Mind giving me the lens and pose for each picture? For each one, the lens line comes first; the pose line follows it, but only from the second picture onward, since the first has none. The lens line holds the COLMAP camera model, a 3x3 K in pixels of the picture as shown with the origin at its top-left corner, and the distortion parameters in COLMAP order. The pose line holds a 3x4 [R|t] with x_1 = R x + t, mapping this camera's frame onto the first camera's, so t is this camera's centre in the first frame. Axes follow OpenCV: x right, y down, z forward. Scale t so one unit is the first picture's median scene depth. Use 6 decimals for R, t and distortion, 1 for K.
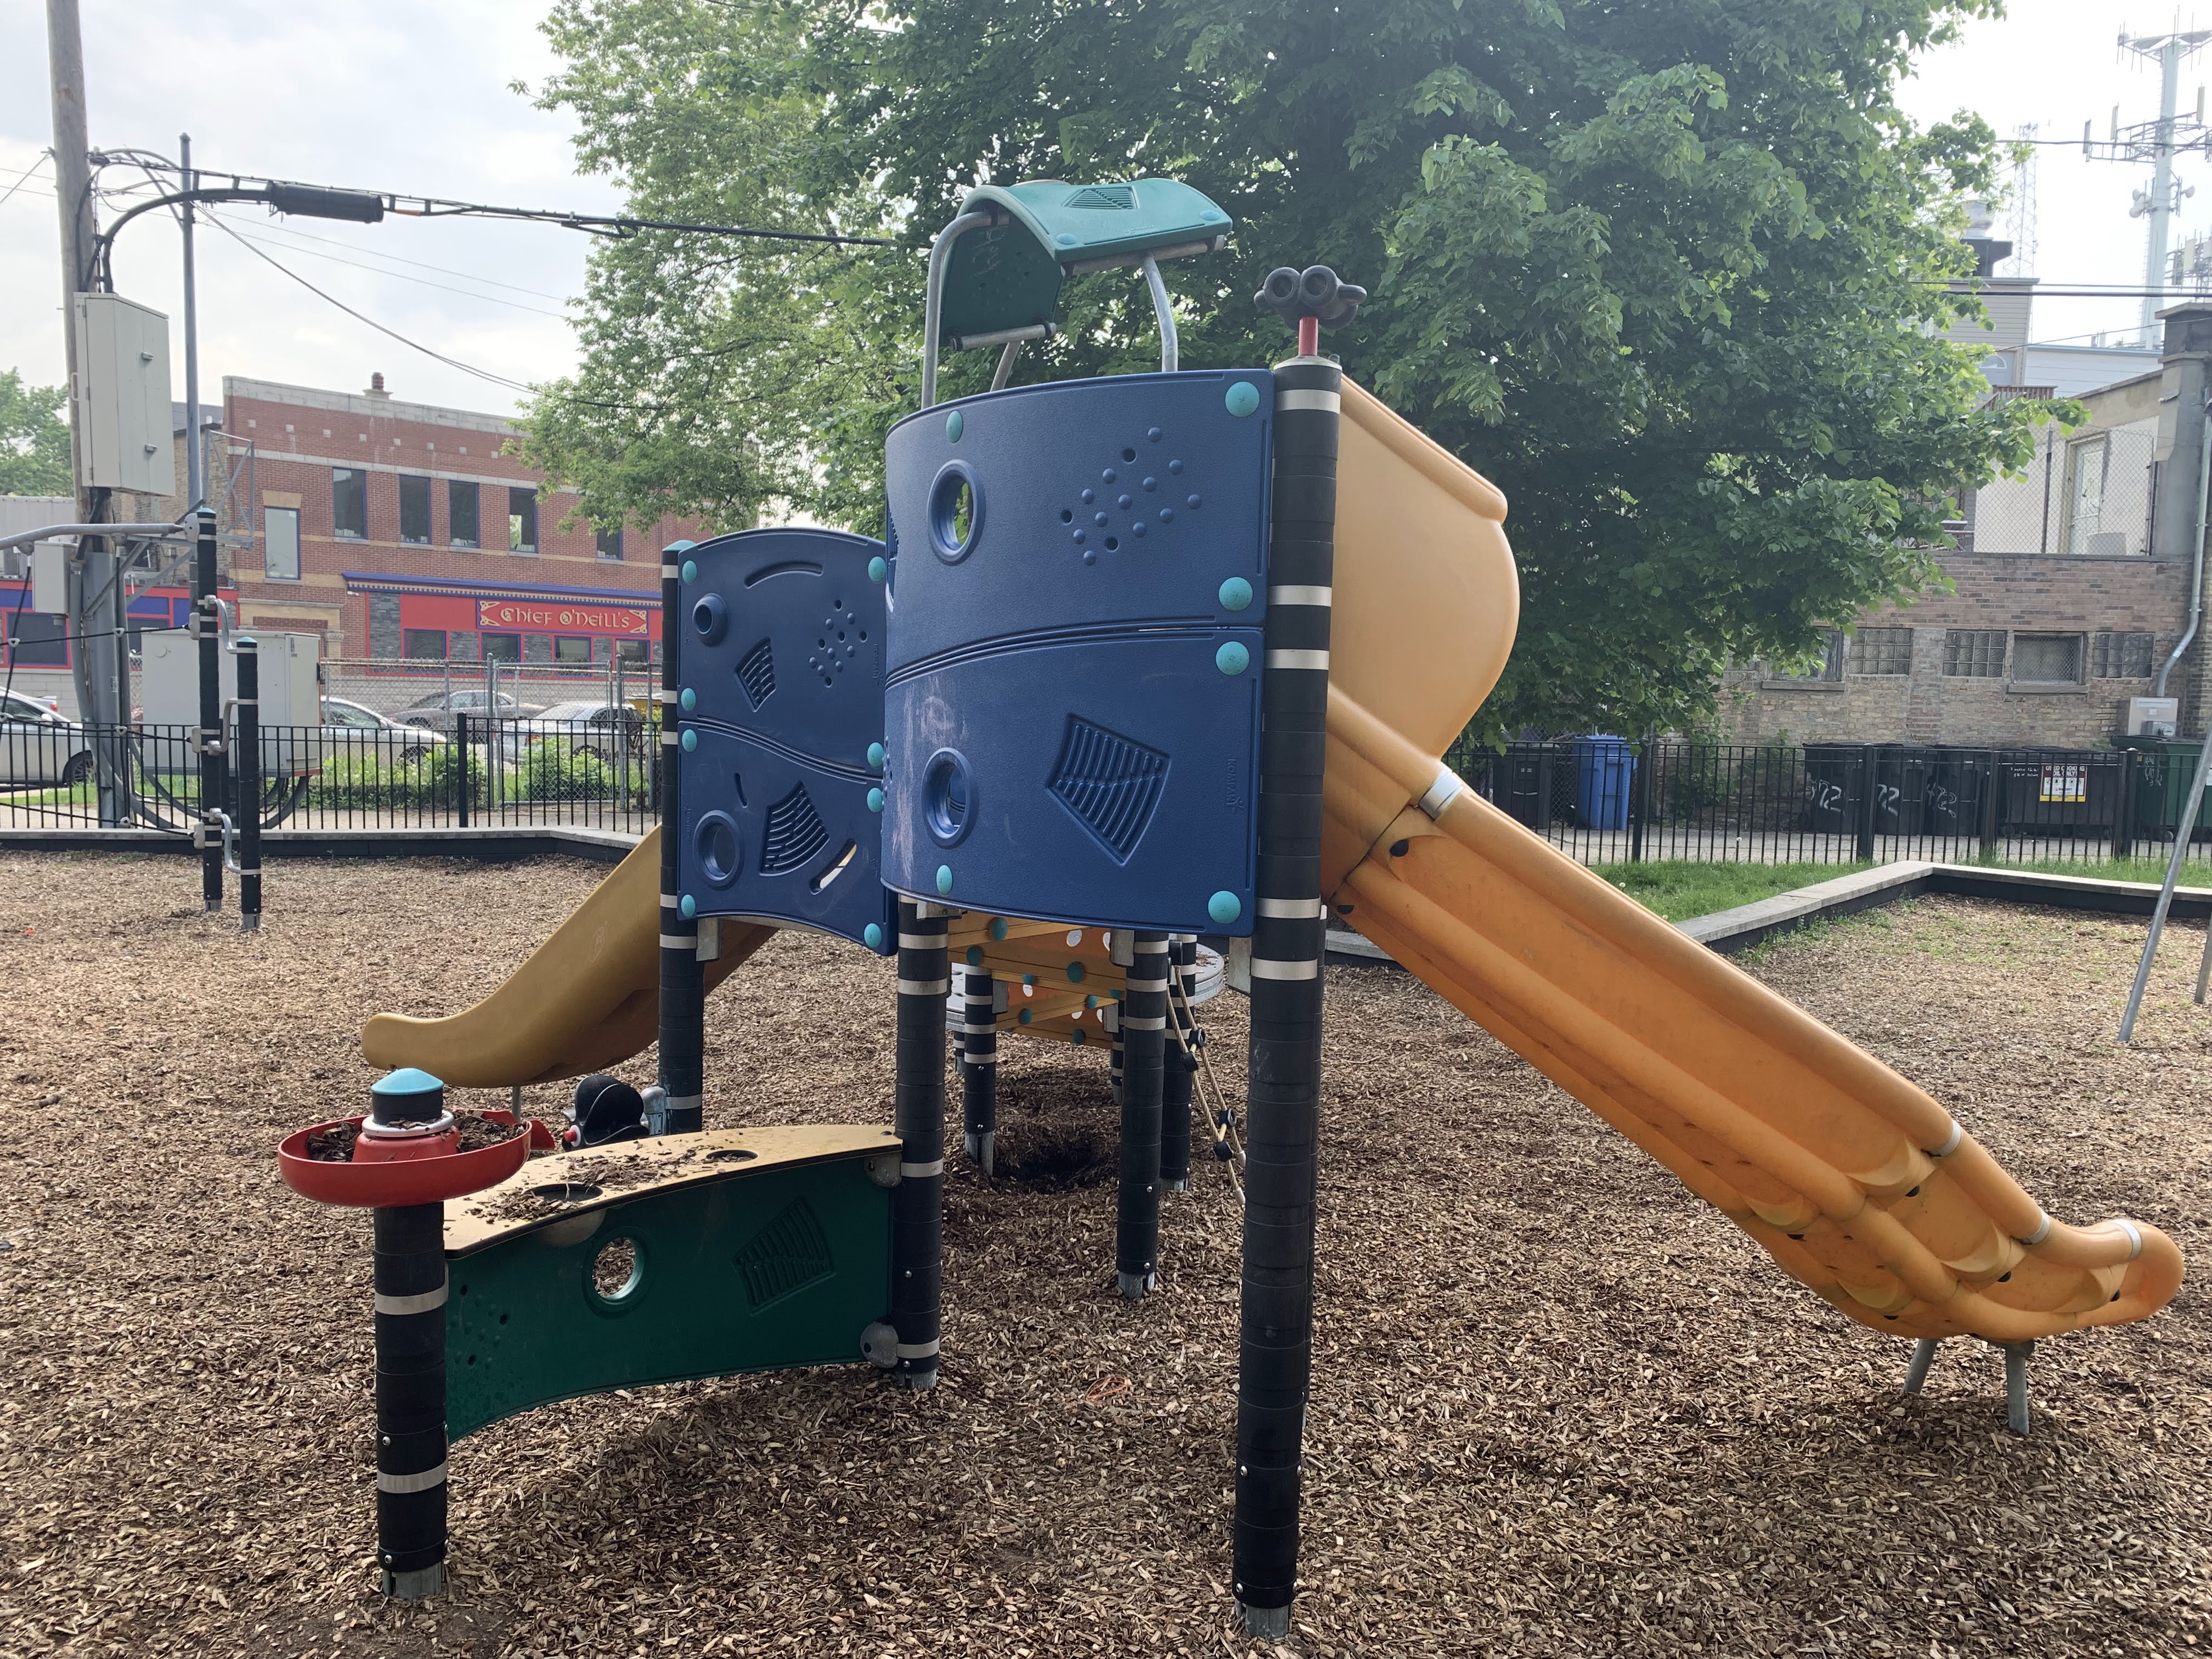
lens RADIAL K [[1653.3, 0, 1110.6], [0, 1653.3, 838.6], [0, 0, 1]] dist [0.004746, -0.010475]
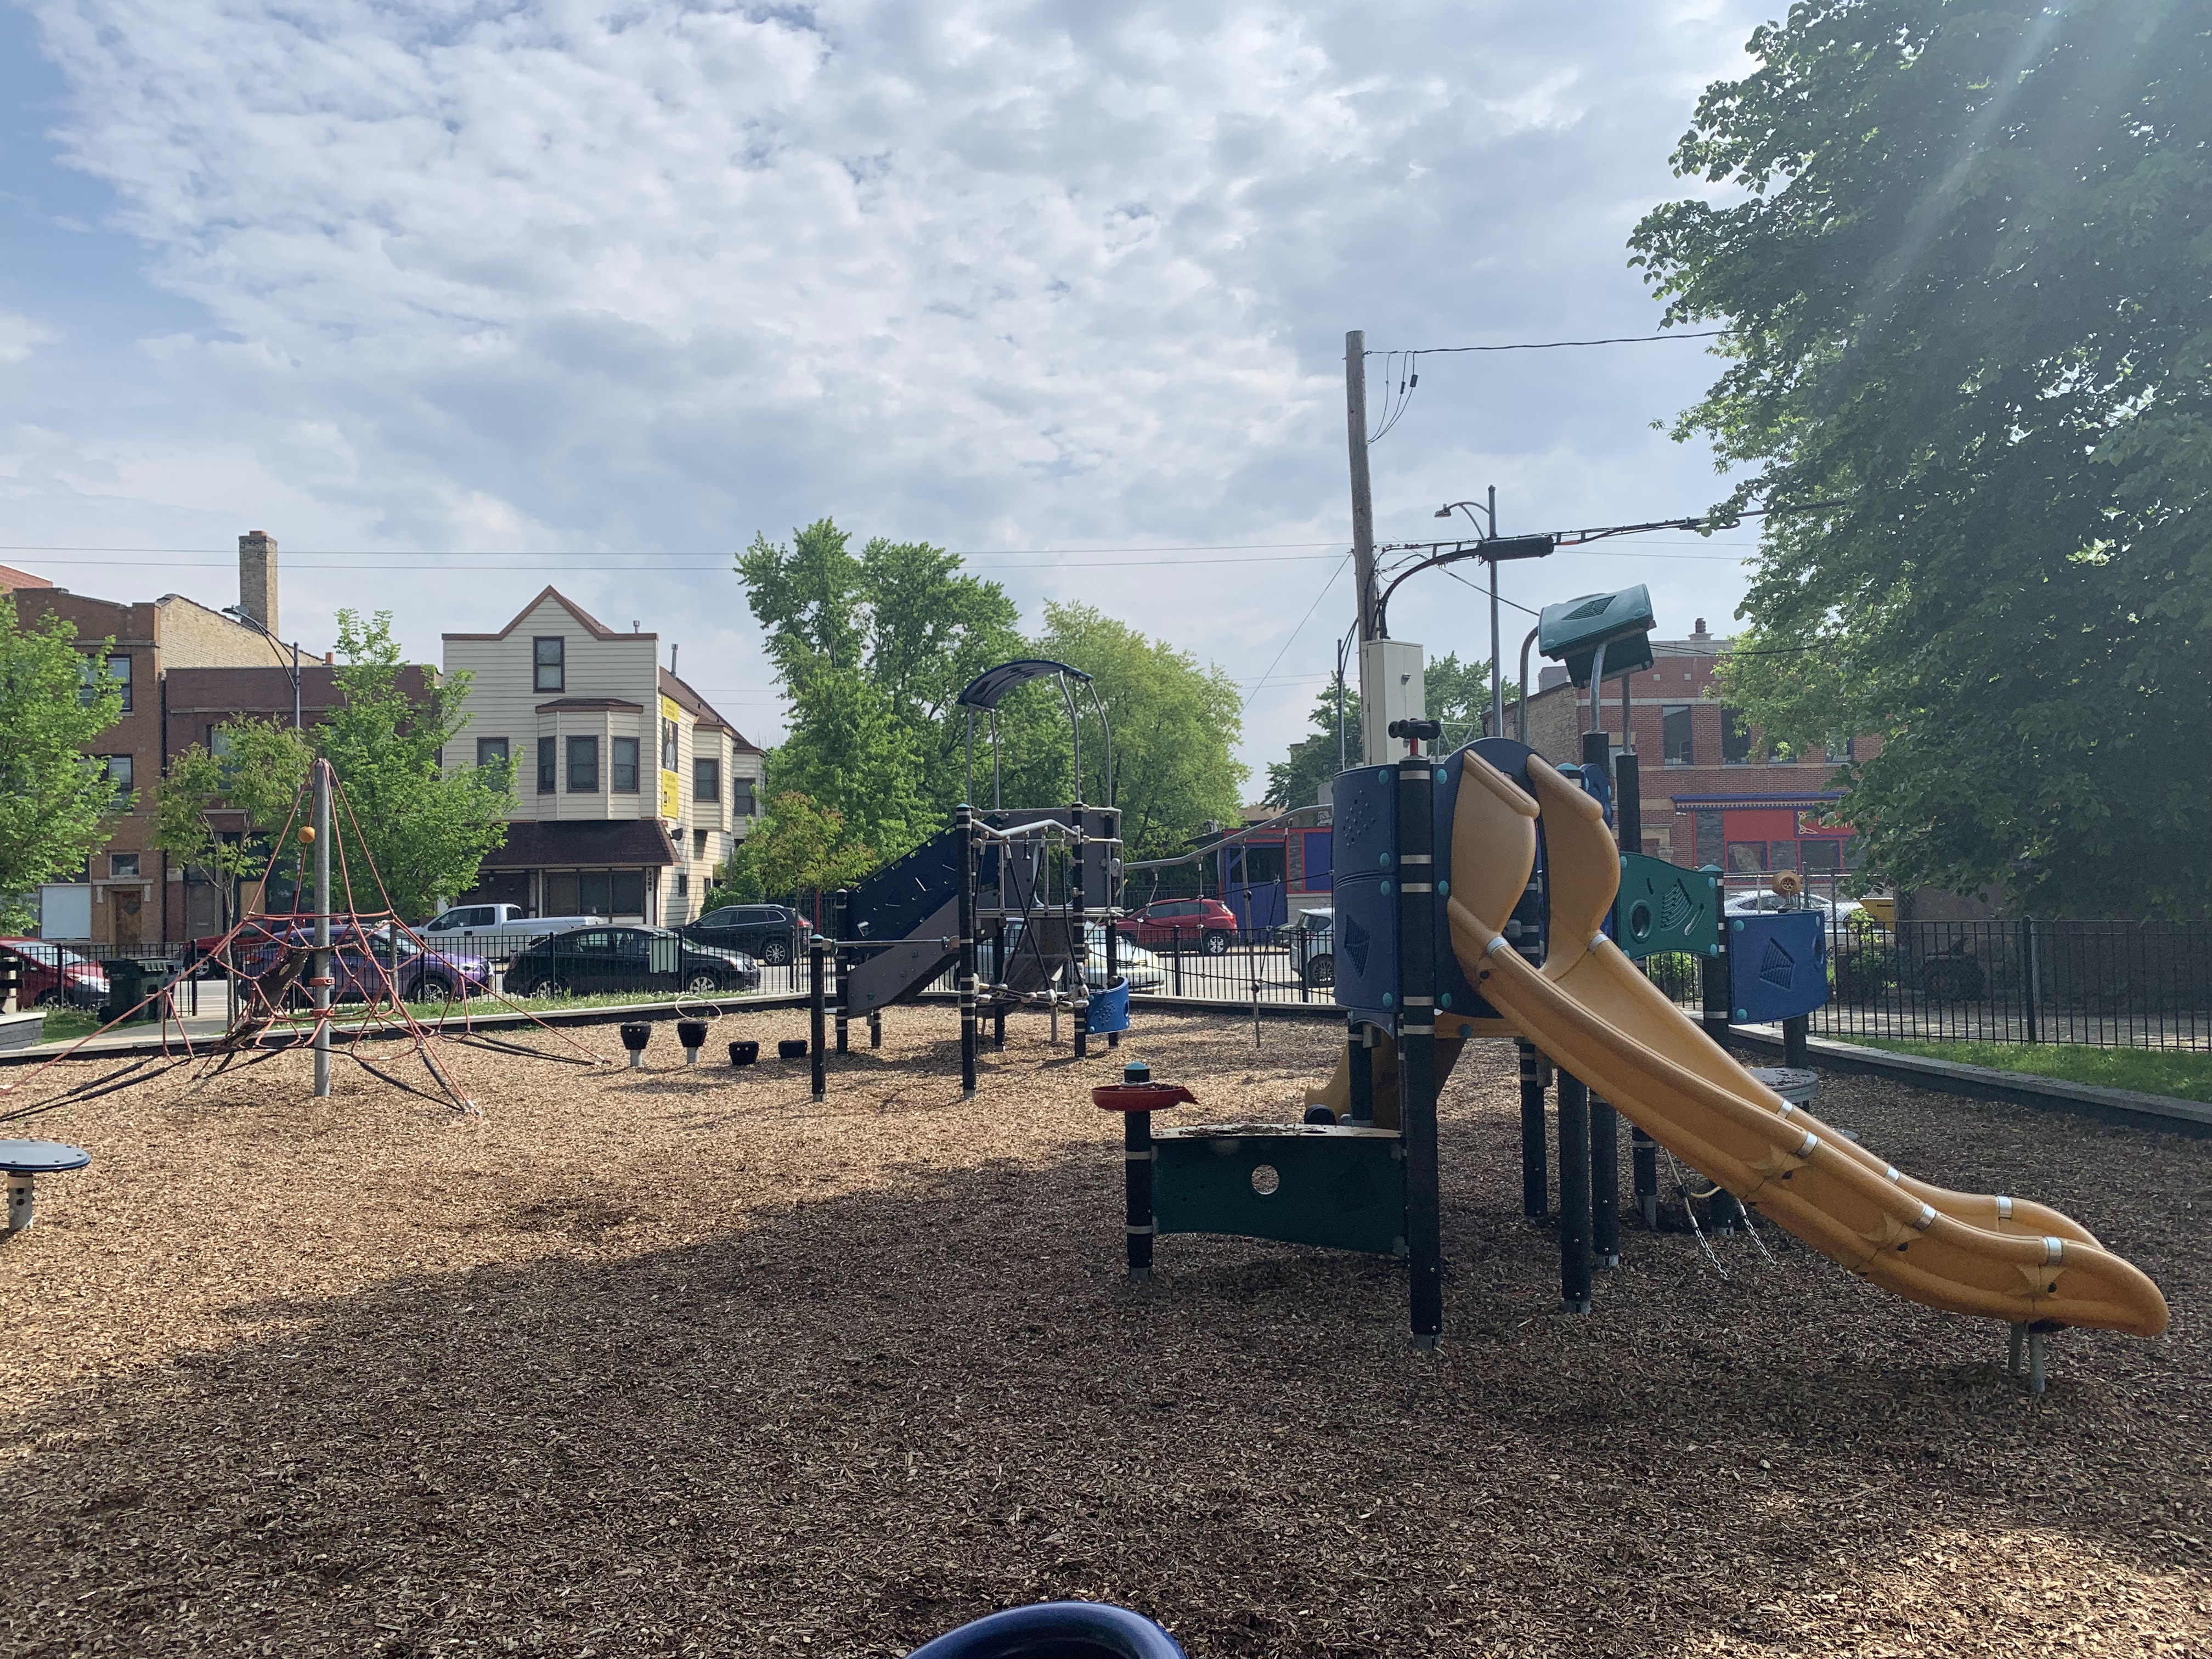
lens RADIAL K [[1653.3, 0, 1102.5], [0, 1653.3, 827.9], [0, 0, 1]] dist [0.004746, -0.010475]
pose [[0.686145, -0.066834, -0.724388, 0.267694], [-0.027863, 0.992626, -0.117974, 0.015986], [0.726931, 0.101131, 0.679223, -0.154000]]
